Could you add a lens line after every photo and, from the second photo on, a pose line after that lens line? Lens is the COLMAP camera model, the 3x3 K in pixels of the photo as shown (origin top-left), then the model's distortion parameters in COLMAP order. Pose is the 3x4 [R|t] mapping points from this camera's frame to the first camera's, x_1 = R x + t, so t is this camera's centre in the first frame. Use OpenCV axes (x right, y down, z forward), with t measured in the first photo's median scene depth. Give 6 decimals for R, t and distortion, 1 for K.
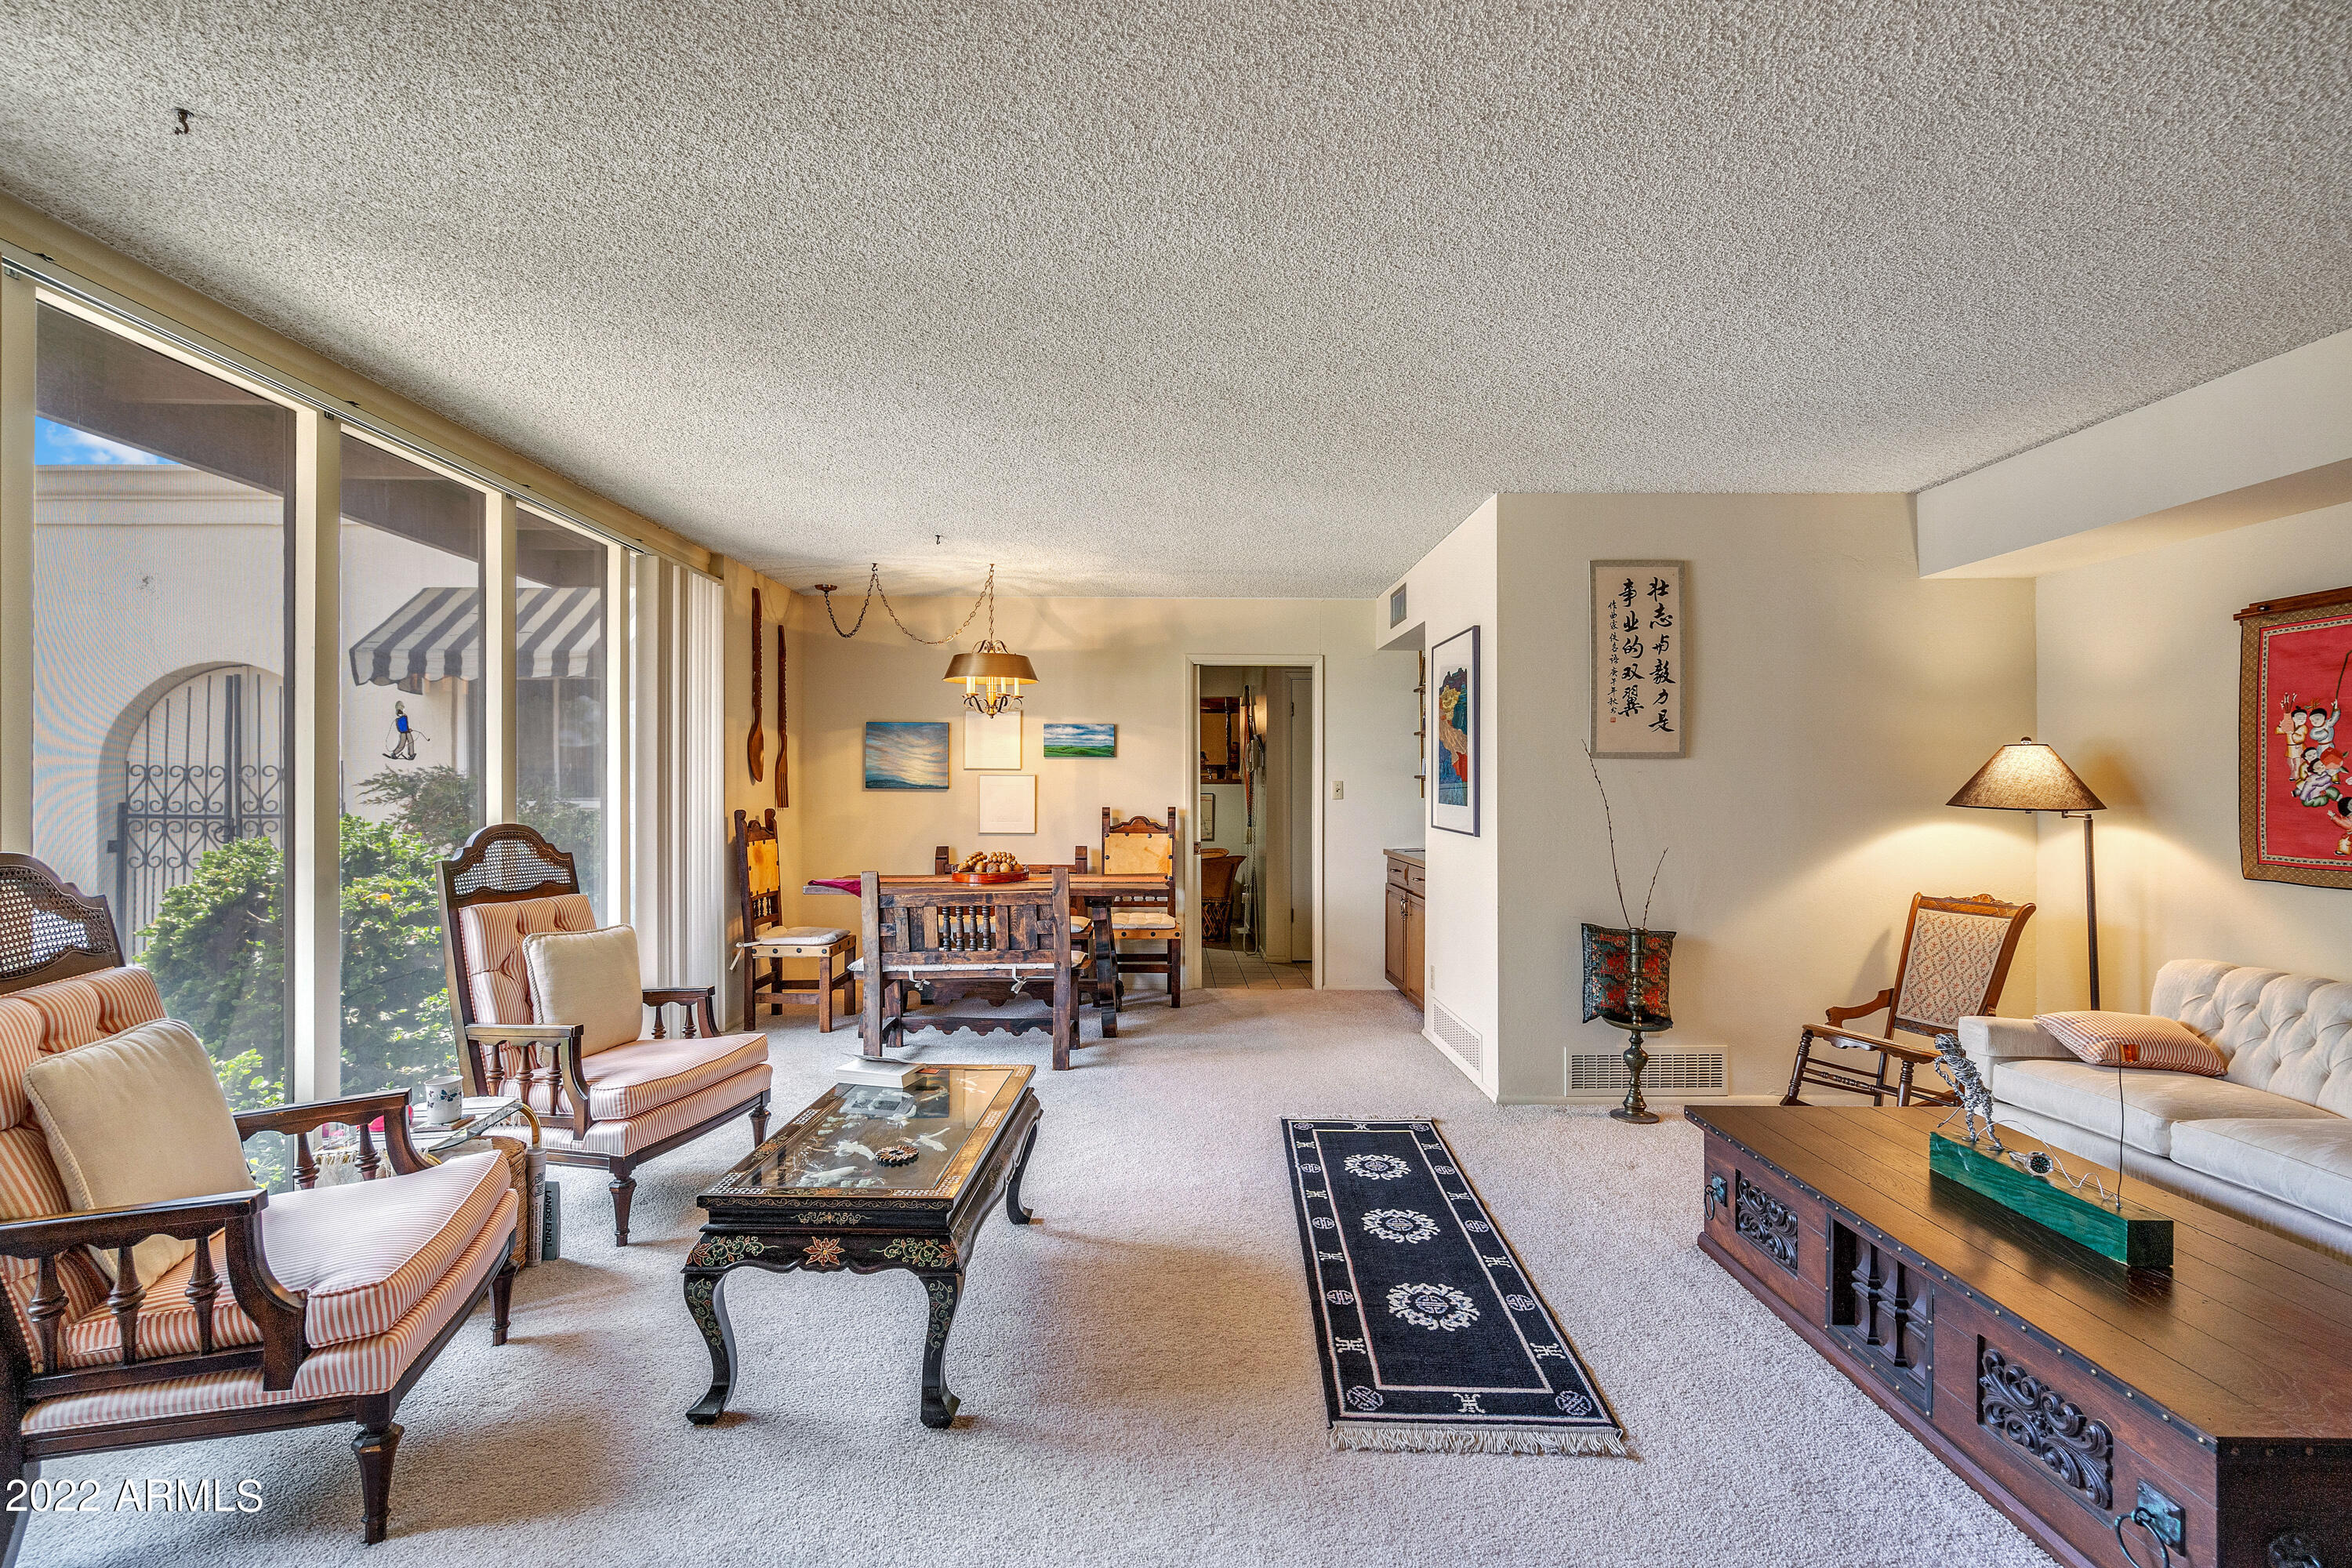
lens RADIAL K [[1083.5, 0, 1180.9], [0, 1083.5, 792.4], [0, 0, 1]] dist [0.000662, 0.002011]
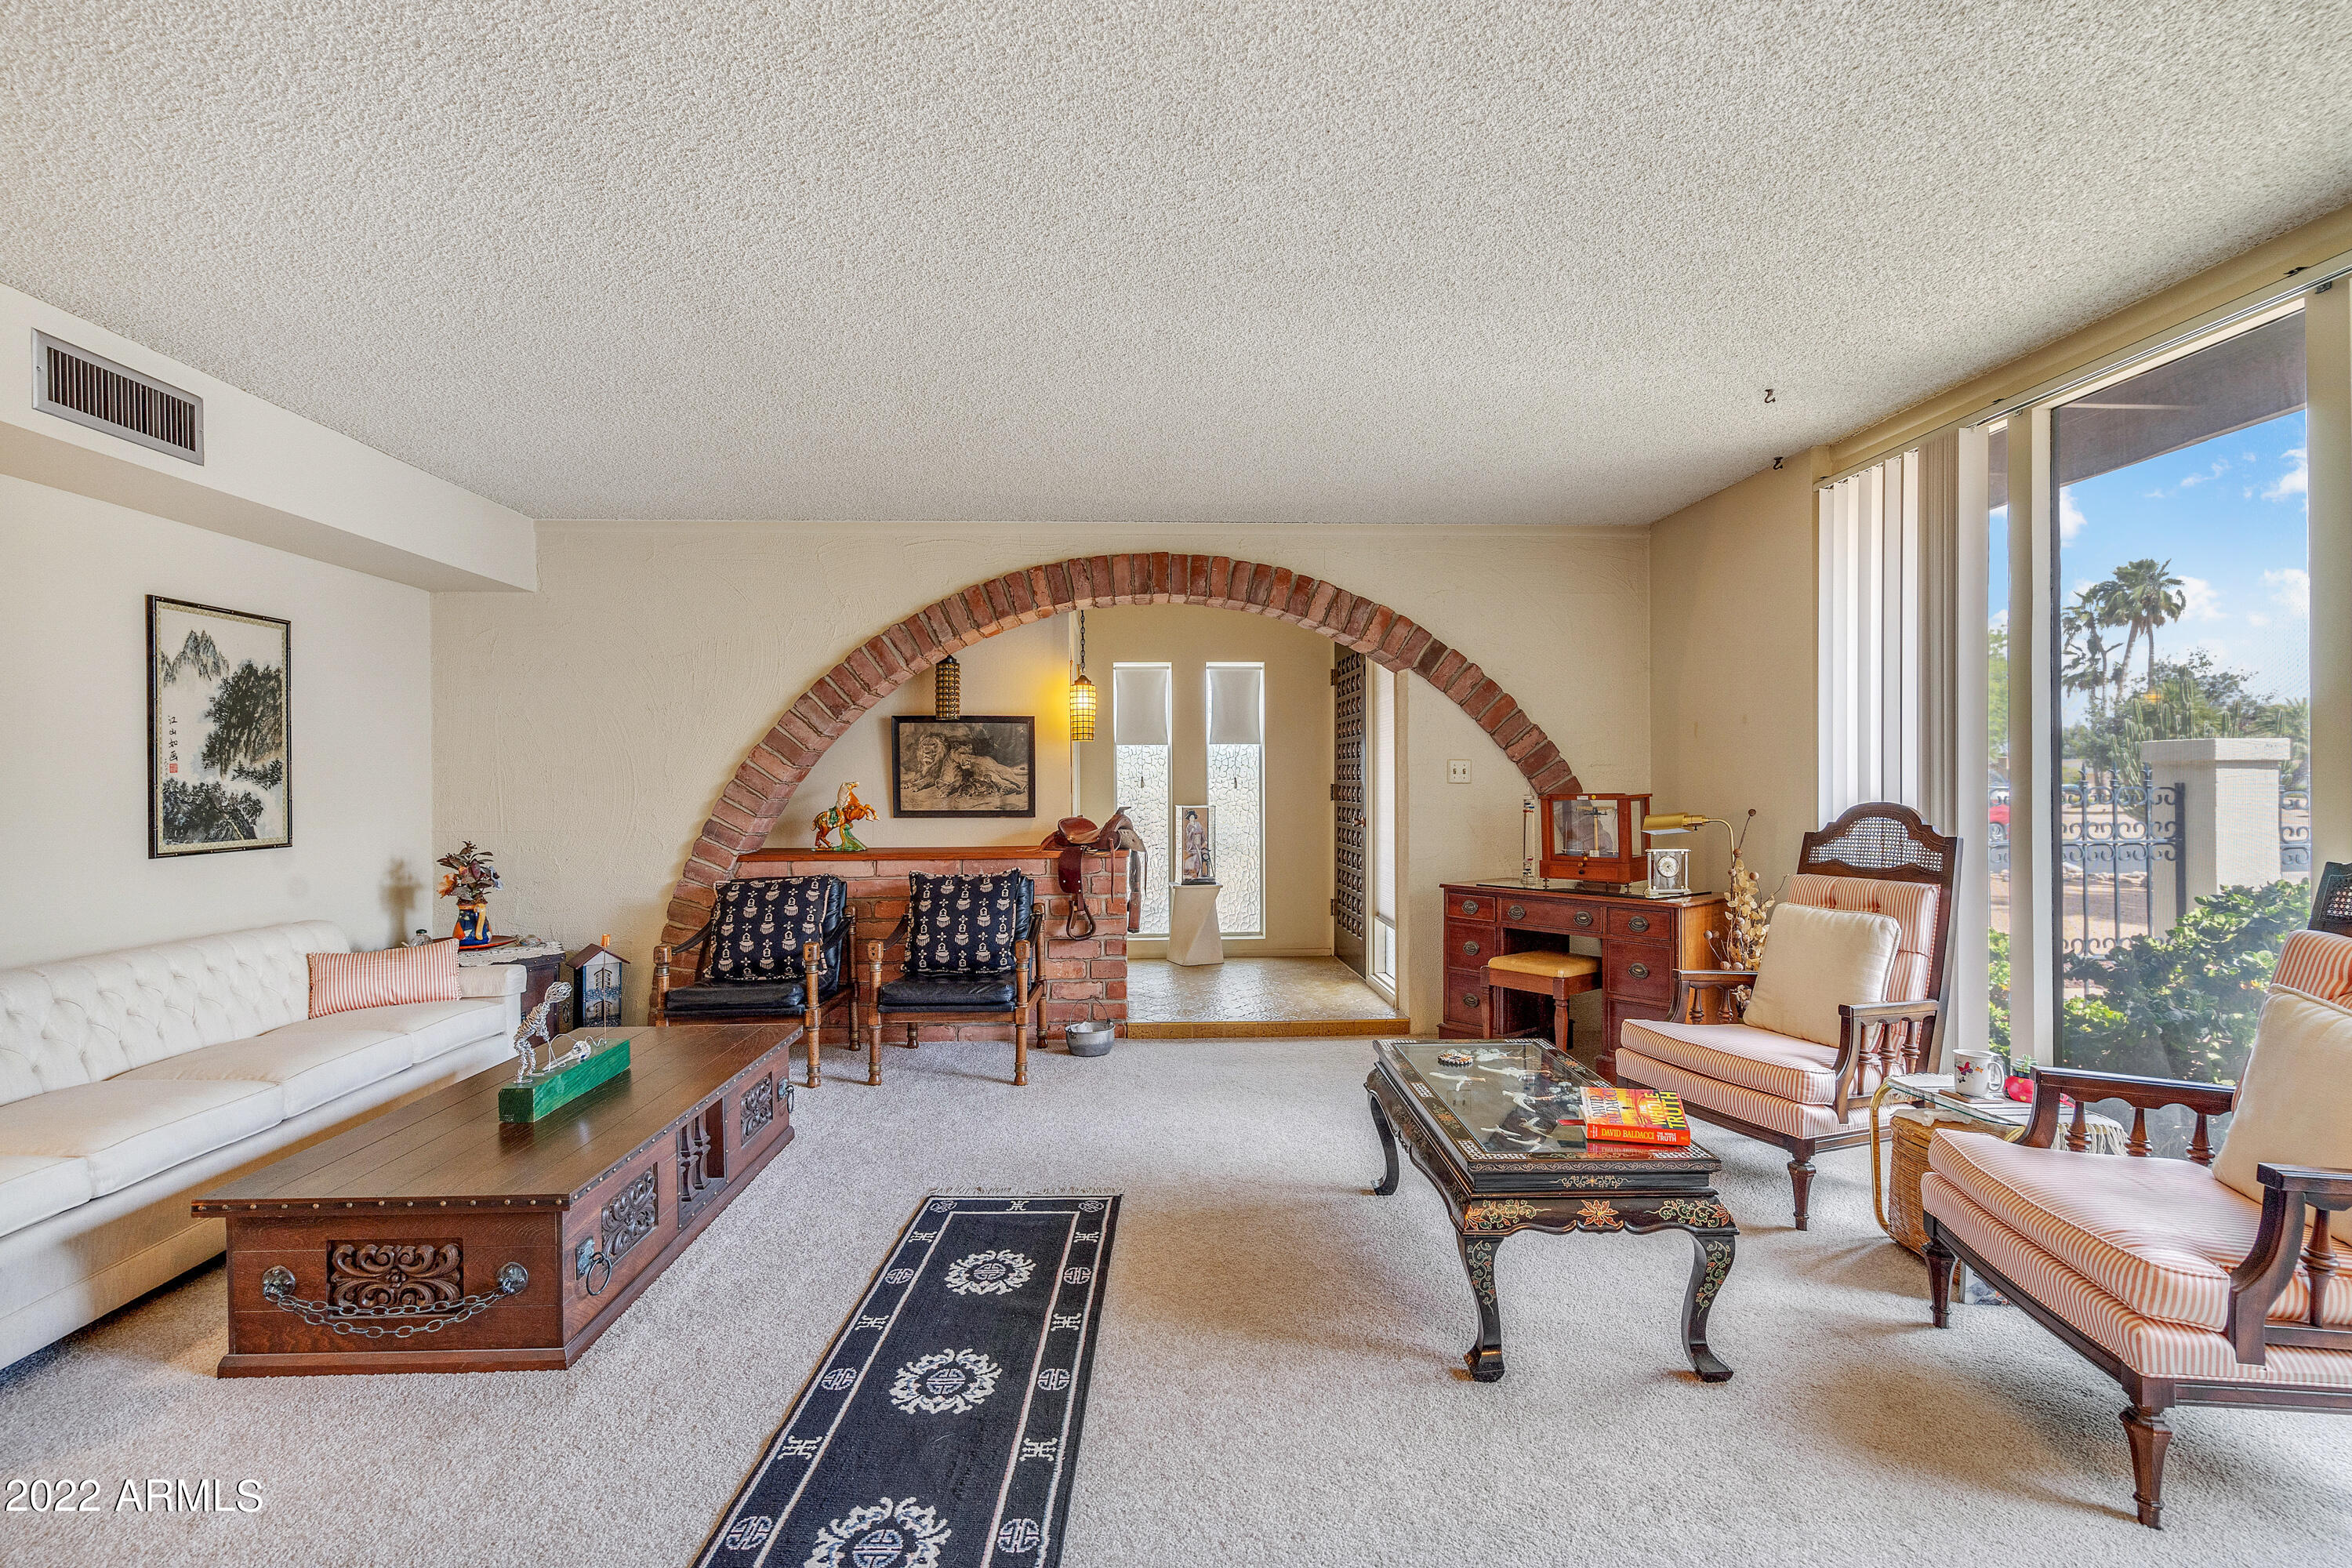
lens RADIAL K [[1083.5, 0, 1179.2], [0, 1083.5, 780.1], [0, 0, 1]] dist [0.000662, 0.002011]
pose [[-0.999417, -0.005701, -0.033670, 0.079656], [-0.005721, 0.999984, 0.000503, 0.006130], [0.033666, 0.000695, -0.999433, 1.790720]]
